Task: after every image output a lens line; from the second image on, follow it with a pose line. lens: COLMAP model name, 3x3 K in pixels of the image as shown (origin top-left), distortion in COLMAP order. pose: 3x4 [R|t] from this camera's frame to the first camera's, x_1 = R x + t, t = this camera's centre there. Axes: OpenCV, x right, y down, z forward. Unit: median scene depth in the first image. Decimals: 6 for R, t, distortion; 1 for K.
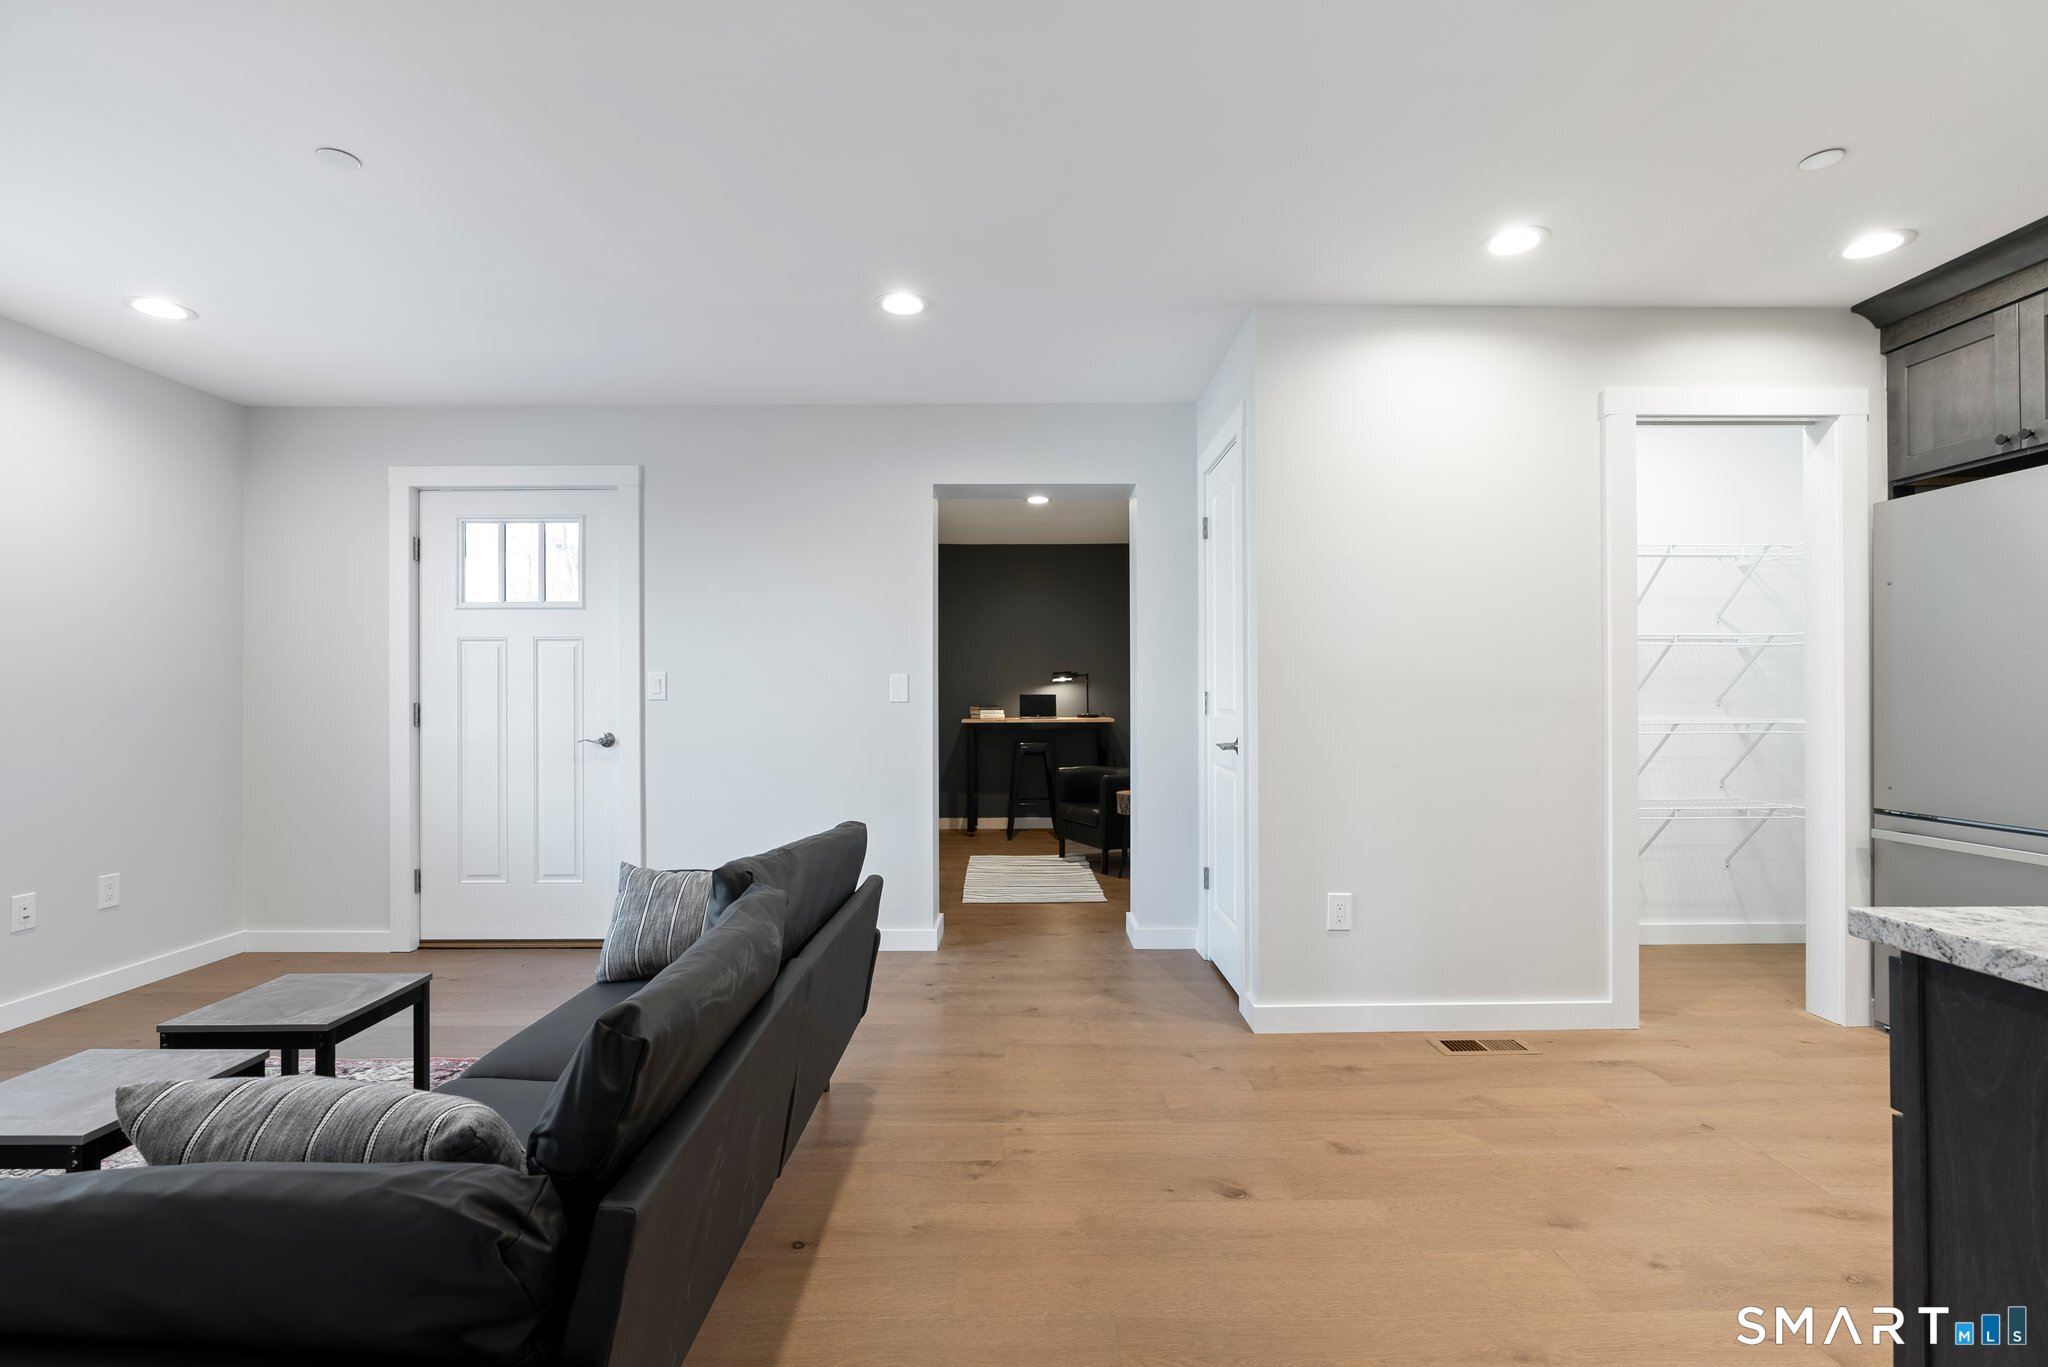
lens RADIAL K [[929.7, 0, 1027.2], [0, 929.7, 689.5], [0, 0, 1]] dist [-0.014747, 0.004594]
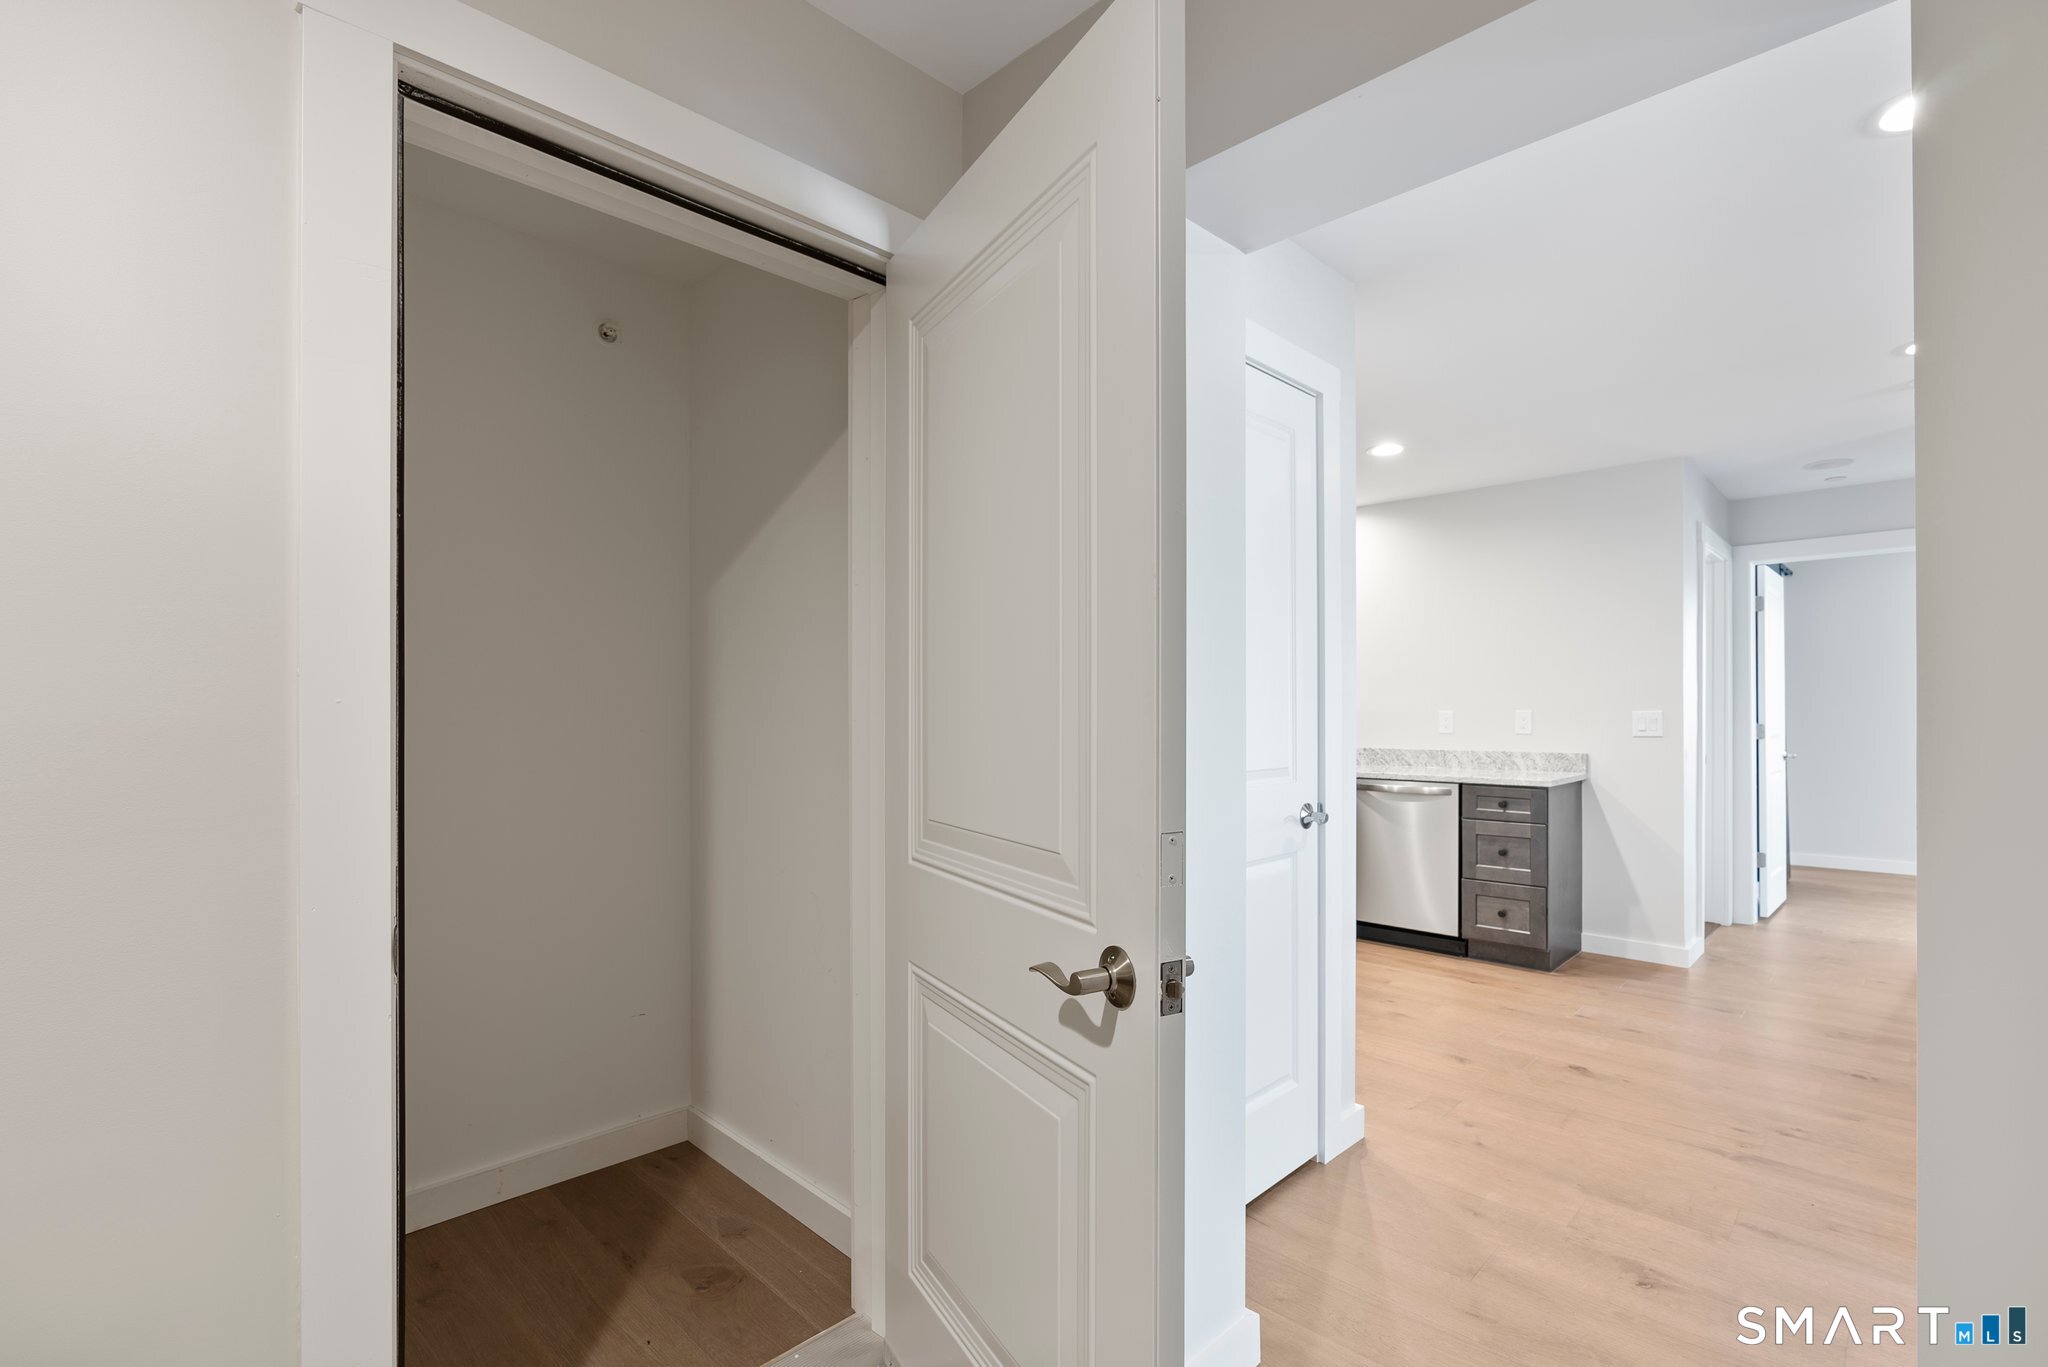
lens RADIAL K [[926.2, 0, 1022.3], [0, 926.2, 708.9], [0, 0, 1]] dist [-0.007072, 0.000229]
pose [[-0.702954, 0.005349, 0.711216, -0.140349], [-0.001344, 0.999960, -0.008848, -0.017205], [-0.711235, -0.007176, -0.702918, 1.789271]]
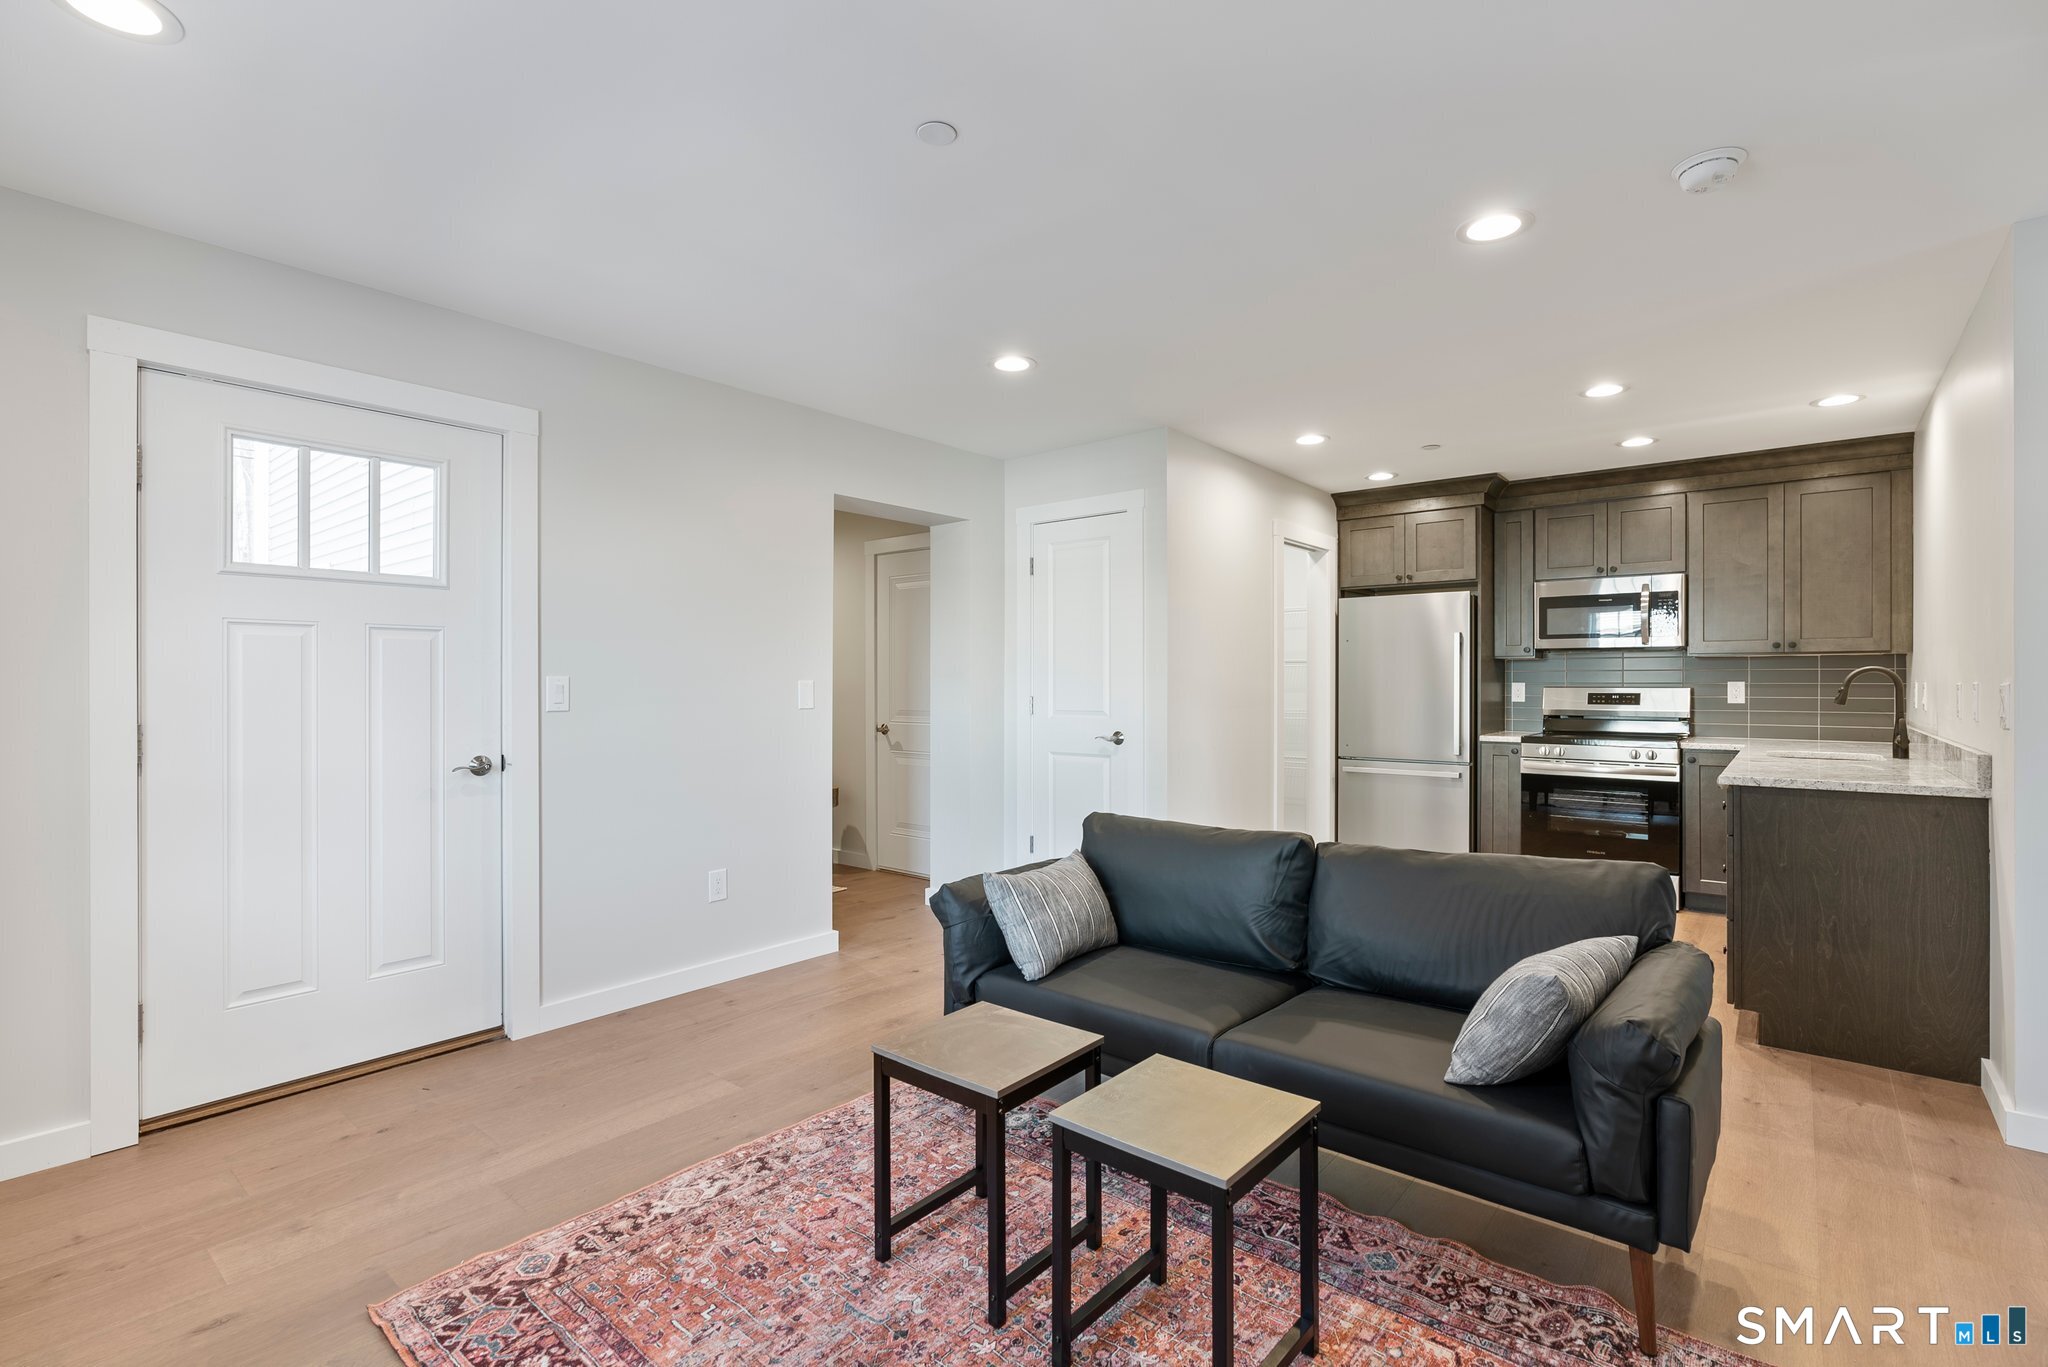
lens RADIAL K [[931.3, 0, 1025.0], [0, 931.3, 682.0], [0, 0, 1]] dist [-0.017839, 0.007485]
pose [[0.646567, 0.004100, 0.762846, -0.973304], [-0.007196, 0.999974, 0.000725, -0.022883], [-0.762823, -0.005958, 0.646580, 0.235762]]
